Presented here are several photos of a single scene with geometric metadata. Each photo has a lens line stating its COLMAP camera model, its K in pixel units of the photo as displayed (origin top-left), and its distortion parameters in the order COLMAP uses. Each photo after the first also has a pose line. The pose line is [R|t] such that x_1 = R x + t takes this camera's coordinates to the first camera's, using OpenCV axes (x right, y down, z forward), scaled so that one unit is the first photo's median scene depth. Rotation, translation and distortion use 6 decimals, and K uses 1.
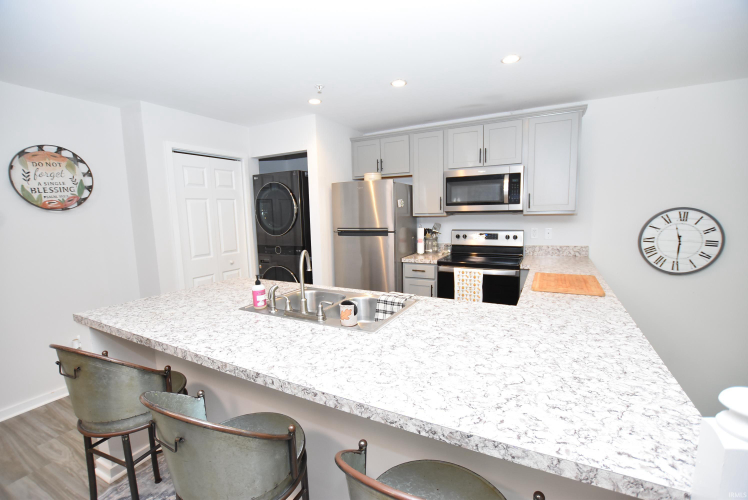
lens RADIAL K [[330.7, 0, 375.2], [0, 330.7, 249.7], [0, 0, 1]] dist [-0.024532, 0.002648]
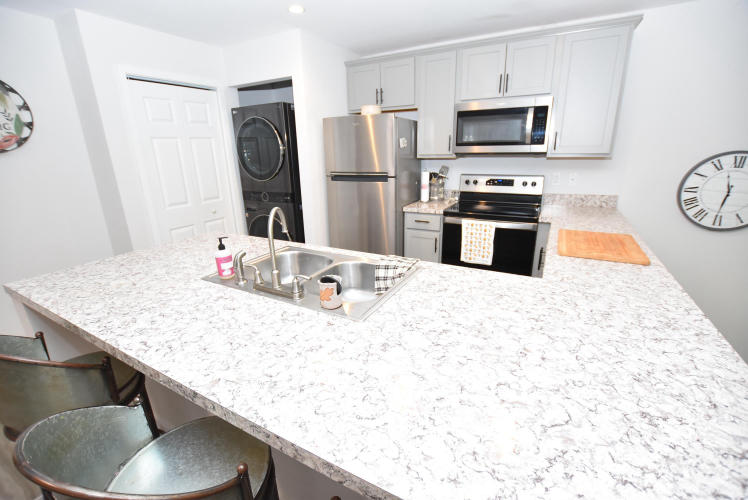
lens RADIAL K [[330.7, 0, 374.9], [0, 330.7, 252.5], [0, 0, 1]] dist [-0.024532, 0.002648]
pose [[0.999934, 0.006060, -0.009749, 0.019422], [-0.004151, 0.982719, 0.185059, -0.027602], [0.010702, -0.185007, 0.982679, 0.154336]]
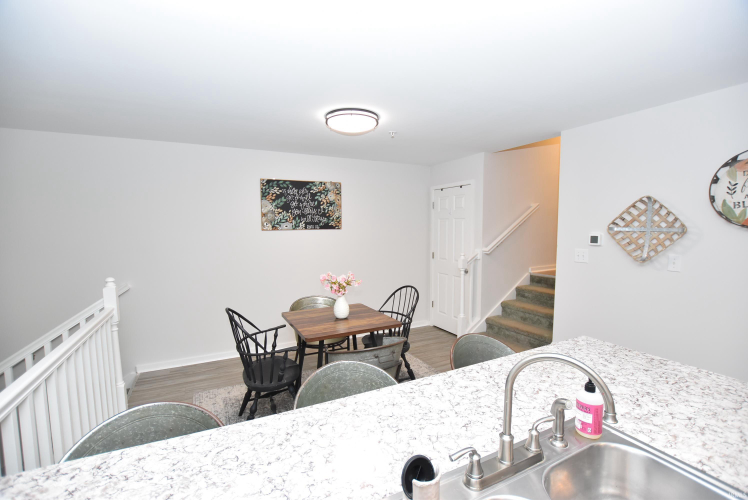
lens RADIAL K [[330.7, 0, 374.1], [0, 330.7, 253.3], [0, 0, 1]] dist [-0.024532, 0.002648]
pose [[-0.580927, 0.097814, -0.808057, 0.188238], [-0.073443, 0.982405, 0.171718, -0.132556], [0.810636, 0.159102, -0.563521, 0.716651]]
